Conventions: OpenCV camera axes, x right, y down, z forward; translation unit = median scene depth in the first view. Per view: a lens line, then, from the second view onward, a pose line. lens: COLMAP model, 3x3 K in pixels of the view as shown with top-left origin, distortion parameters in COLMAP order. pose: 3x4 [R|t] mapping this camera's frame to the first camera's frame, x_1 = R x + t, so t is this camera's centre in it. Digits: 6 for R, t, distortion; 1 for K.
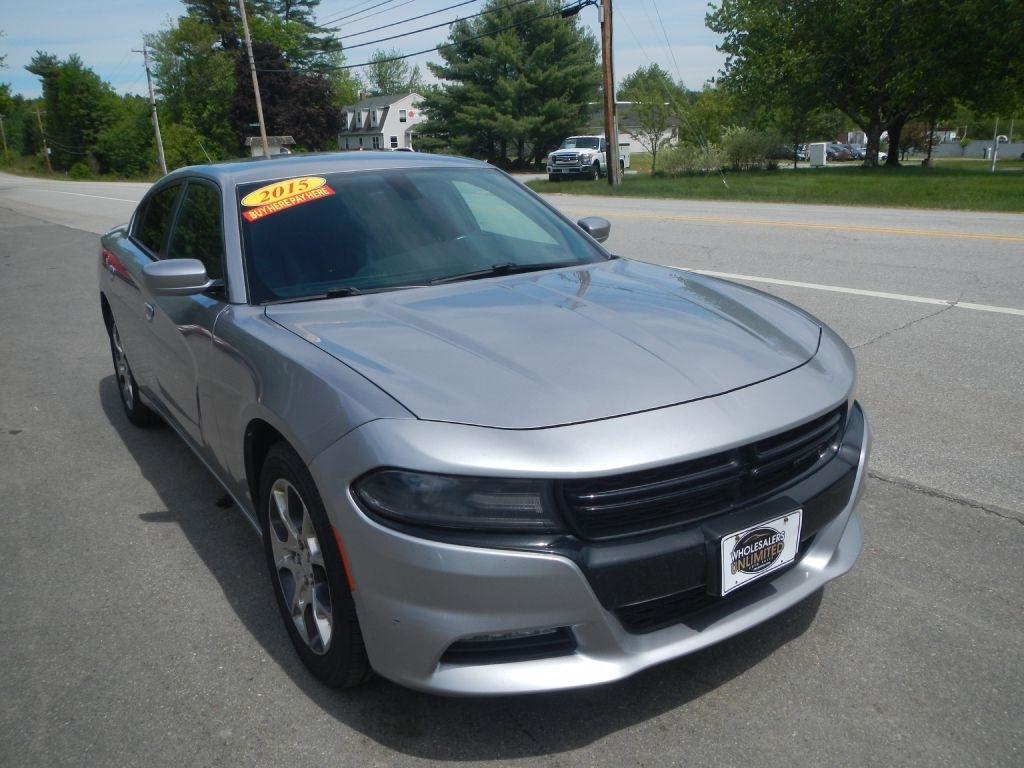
lens RADIAL K [[848.5, 0, 518.7], [0, 848.5, 383.5], [0, 0, 1]] dist [-0.005676, 0.000158]
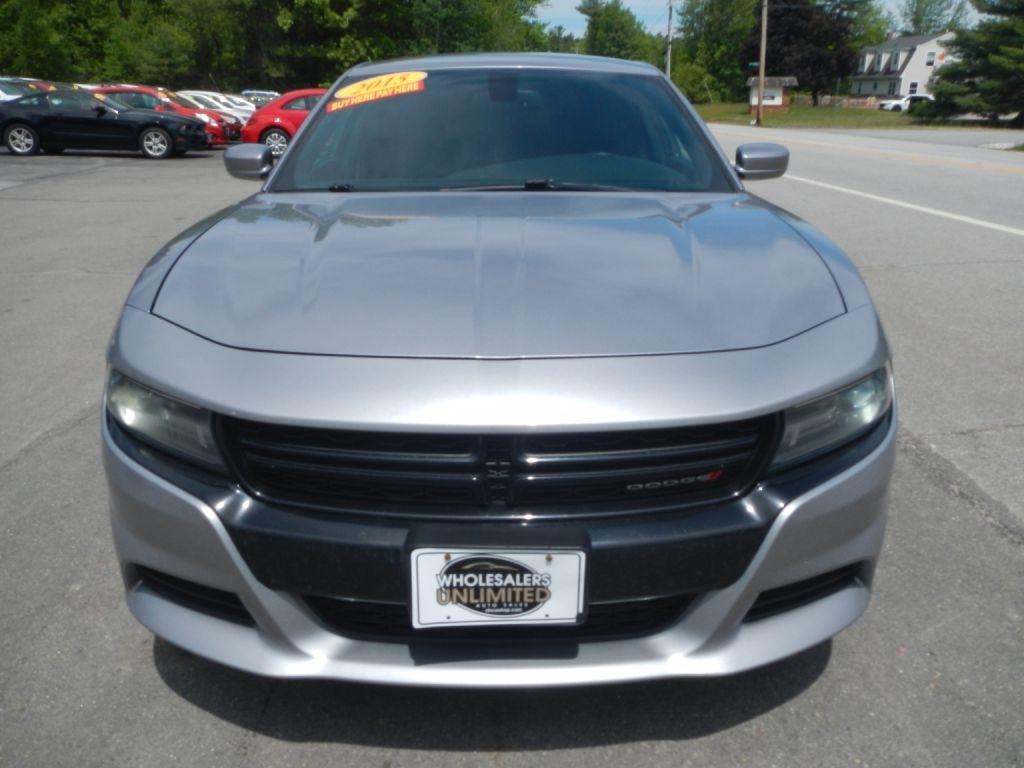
lens RADIAL K [[848.5, 0, 508.9], [0, 848.5, 393.0], [0, 0, 1]] dist [-0.005676, 0.000158]
pose [[0.836881, 0.214873, -0.503448, 0.342610], [-0.178703, 0.976588, 0.119753, -0.025739], [0.517393, -0.010252, 0.855686, 0.227733]]
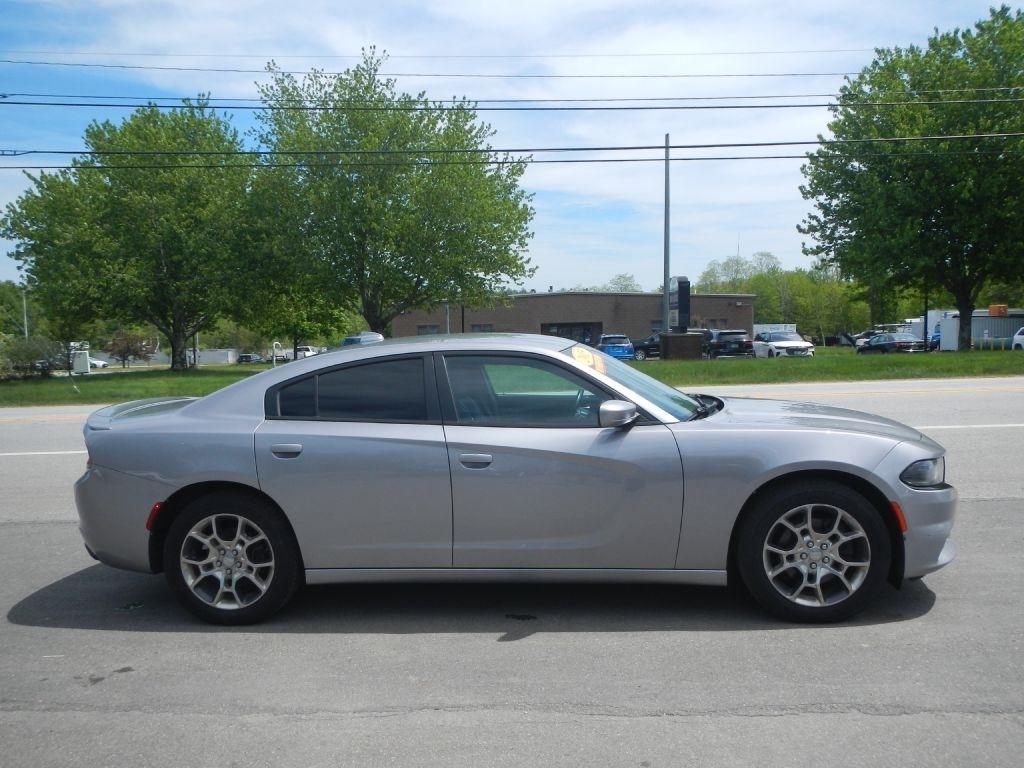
lens RADIAL K [[848.5, 0, 513.1], [0, 848.5, 383.9], [0, 0, 1]] dist [-0.005676, 0.000158]
pose [[0.624795, -0.032720, 0.780103, -1.204520], [0.217624, 0.966826, -0.133747, -0.018908], [-0.749847, 0.253333, 0.611188, 0.189744]]
